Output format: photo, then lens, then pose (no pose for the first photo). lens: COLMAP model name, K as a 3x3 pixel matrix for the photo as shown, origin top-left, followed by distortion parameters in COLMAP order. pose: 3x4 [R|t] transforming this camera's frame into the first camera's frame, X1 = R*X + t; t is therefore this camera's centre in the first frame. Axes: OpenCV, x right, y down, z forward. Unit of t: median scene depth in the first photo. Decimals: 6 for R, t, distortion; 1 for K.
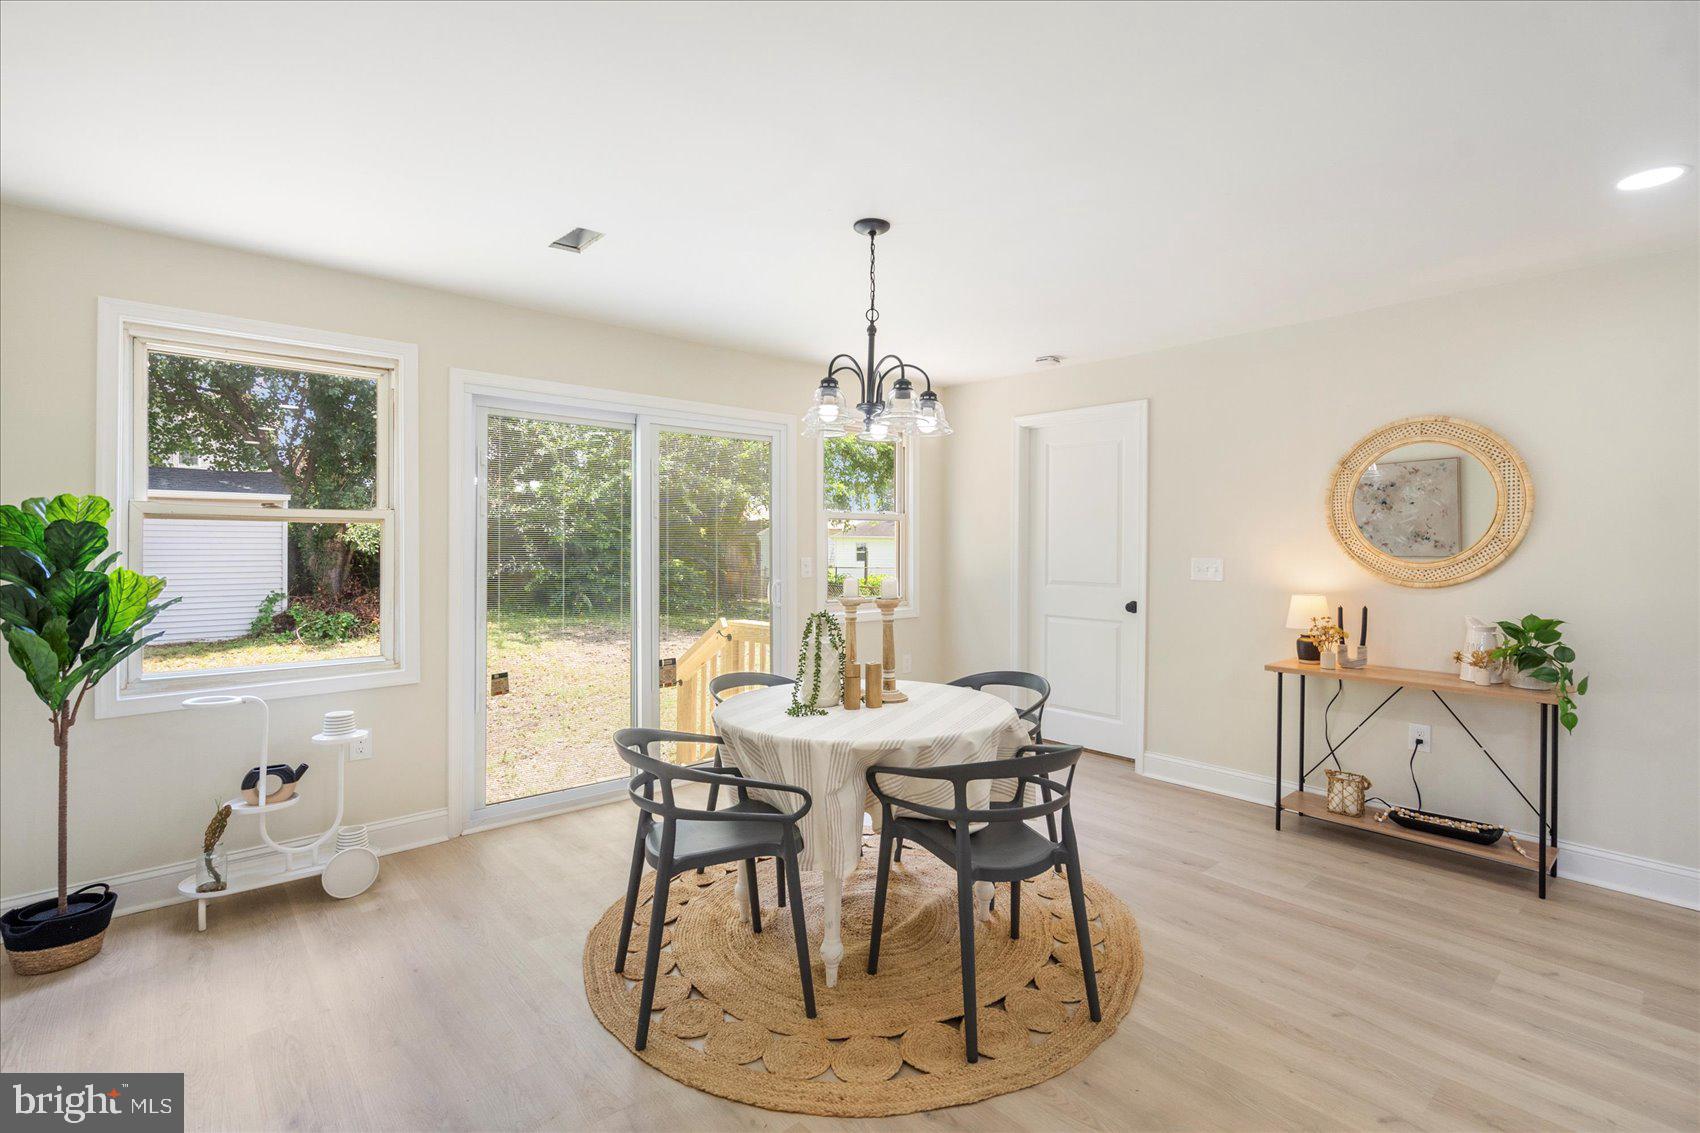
lens RADIAL K [[789.8, 0, 845.7], [0, 789.8, 541.6], [0, 0, 1]] dist [0.002084, 0.000299]
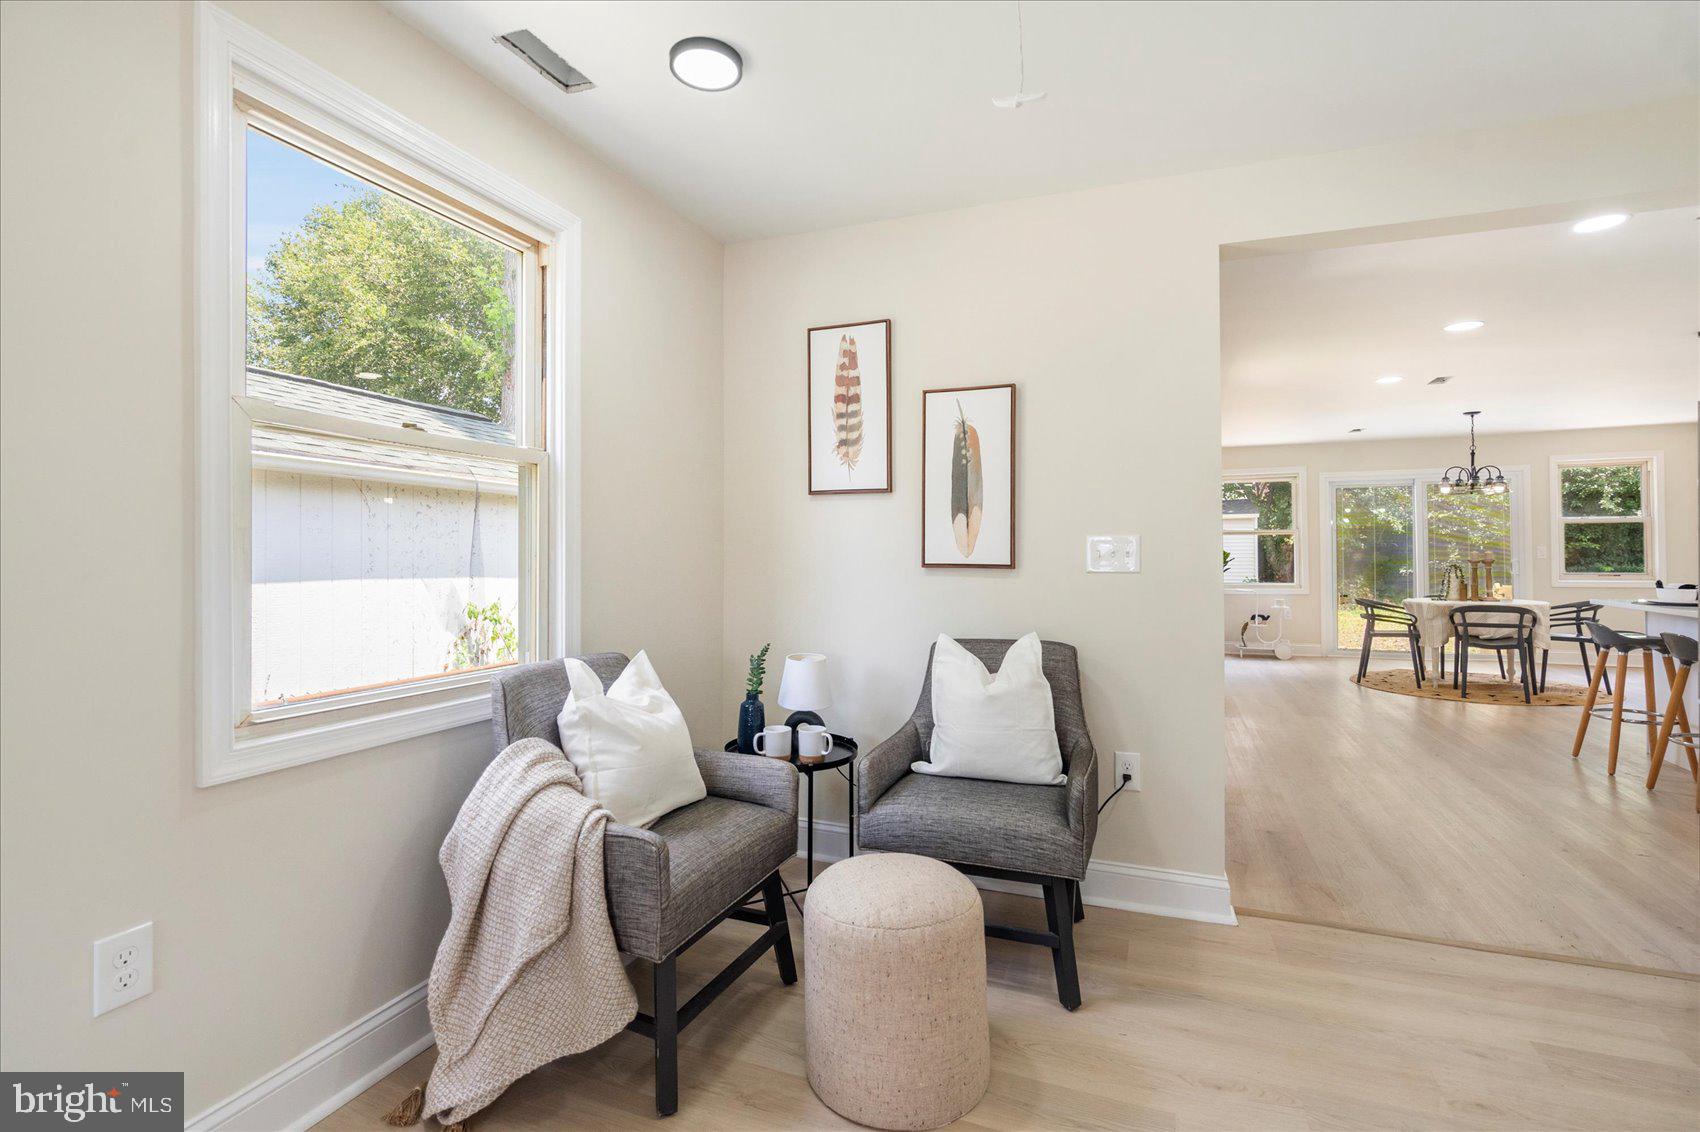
lens RADIAL K [[789.8, 0, 845.7], [0, 789.8, 541.1], [0, 0, 1]] dist [0.002084, 0.000299]
pose [[0.460853, -0.023032, -0.887178, 1.068888], [0.014400, 0.999726, -0.018474, 0.025144], [0.887360, -0.004262, 0.461058, -1.555334]]
